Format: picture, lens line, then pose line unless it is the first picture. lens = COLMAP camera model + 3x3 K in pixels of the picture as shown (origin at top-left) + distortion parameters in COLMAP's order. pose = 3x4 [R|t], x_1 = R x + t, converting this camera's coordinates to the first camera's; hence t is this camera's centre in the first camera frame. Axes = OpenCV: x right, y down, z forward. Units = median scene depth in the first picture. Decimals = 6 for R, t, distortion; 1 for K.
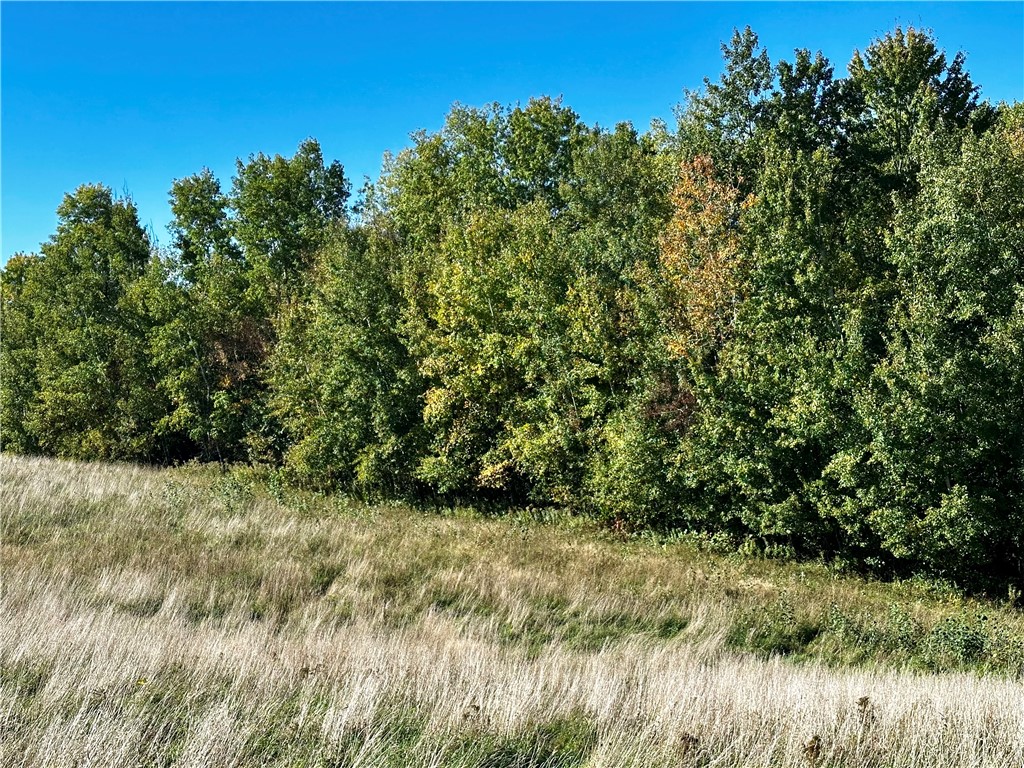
lens RADIAL K [[1408.1, 0, 503.9], [0, 1408.1, 370.0], [0, 0, 1]] dist [0.124949, 0.000000]
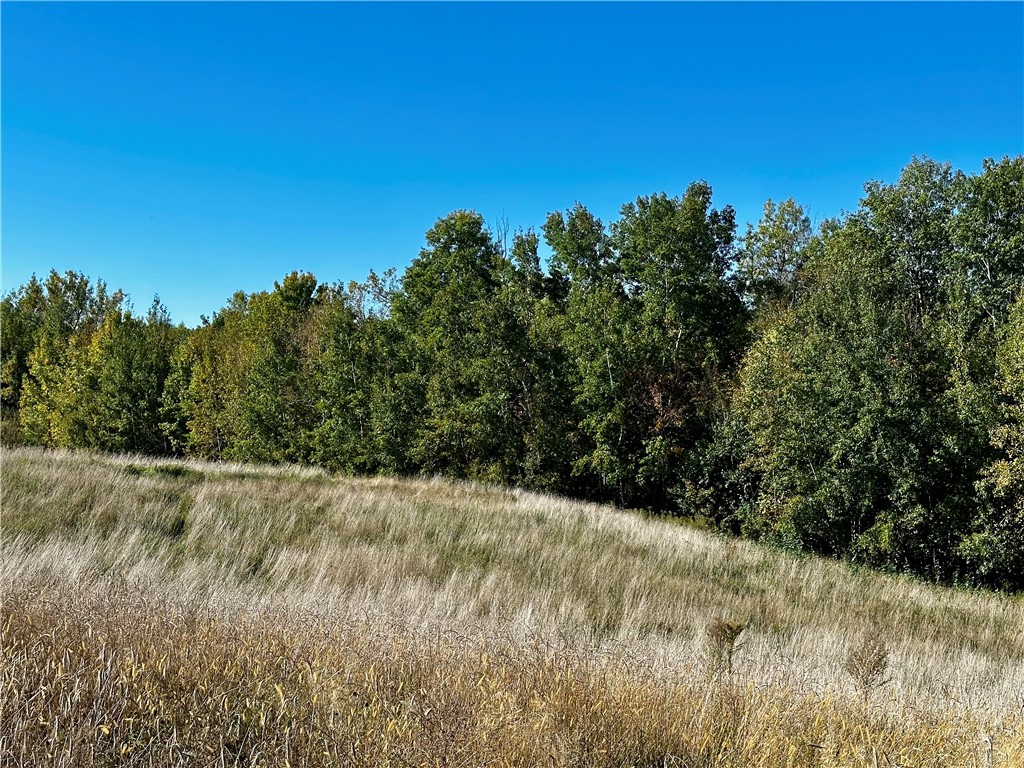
lens RADIAL K [[1408.1, 0, 507.2], [0, 1408.1, 391.1], [0, 0, 1]] dist [0.124949, 0.000000]
pose [[0.995716, 0.089488, -0.023281, -0.272602], [-0.089961, 0.995742, -0.020126, 0.011939], [0.021381, 0.022134, 0.999526, 0.039783]]
